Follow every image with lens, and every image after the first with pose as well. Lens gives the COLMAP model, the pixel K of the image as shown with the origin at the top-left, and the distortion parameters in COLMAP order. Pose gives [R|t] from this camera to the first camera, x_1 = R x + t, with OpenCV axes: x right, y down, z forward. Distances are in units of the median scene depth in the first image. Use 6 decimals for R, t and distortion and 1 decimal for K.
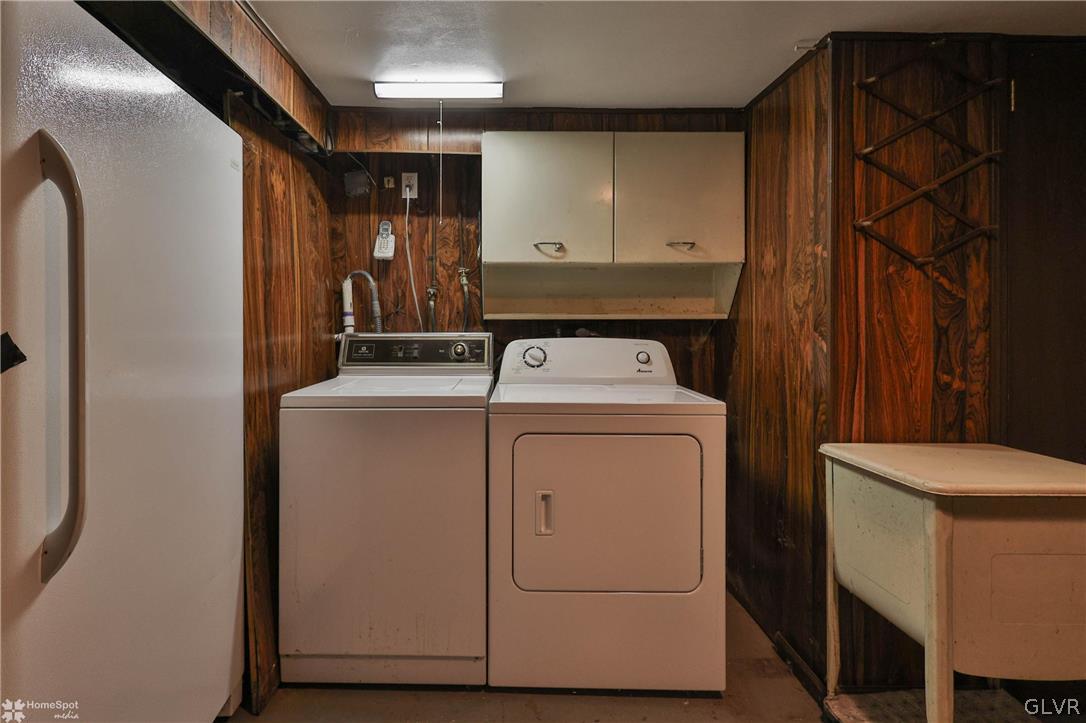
lens RADIAL K [[518.4, 0, 493.6], [0, 518.4, 360.7], [0, 0, 1]] dist [-0.000648, -0.000033]
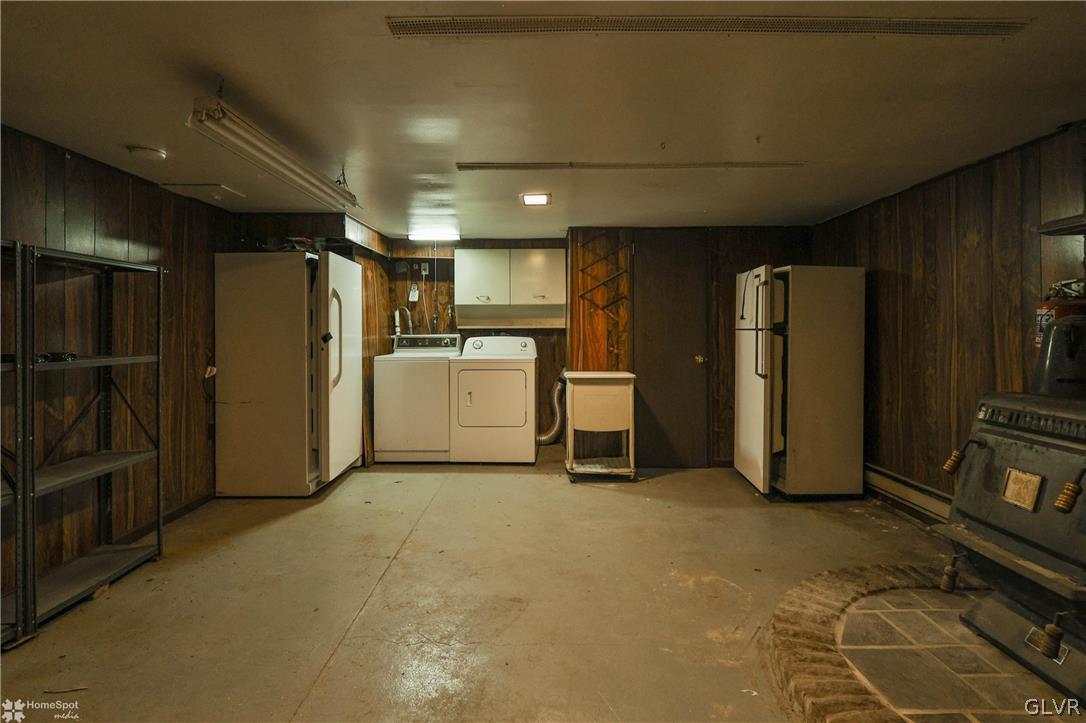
lens RADIAL K [[538.1, 0, 542.0], [0, 538.1, 367.9], [0, 0, 1]] dist [0.000837, 0.000569]
pose [[0.999976, -0.005134, 0.004562, 0.359056], [0.005158, 0.999973, -0.005185, 0.112931], [-0.004536, 0.005208, 0.999976, -1.433399]]
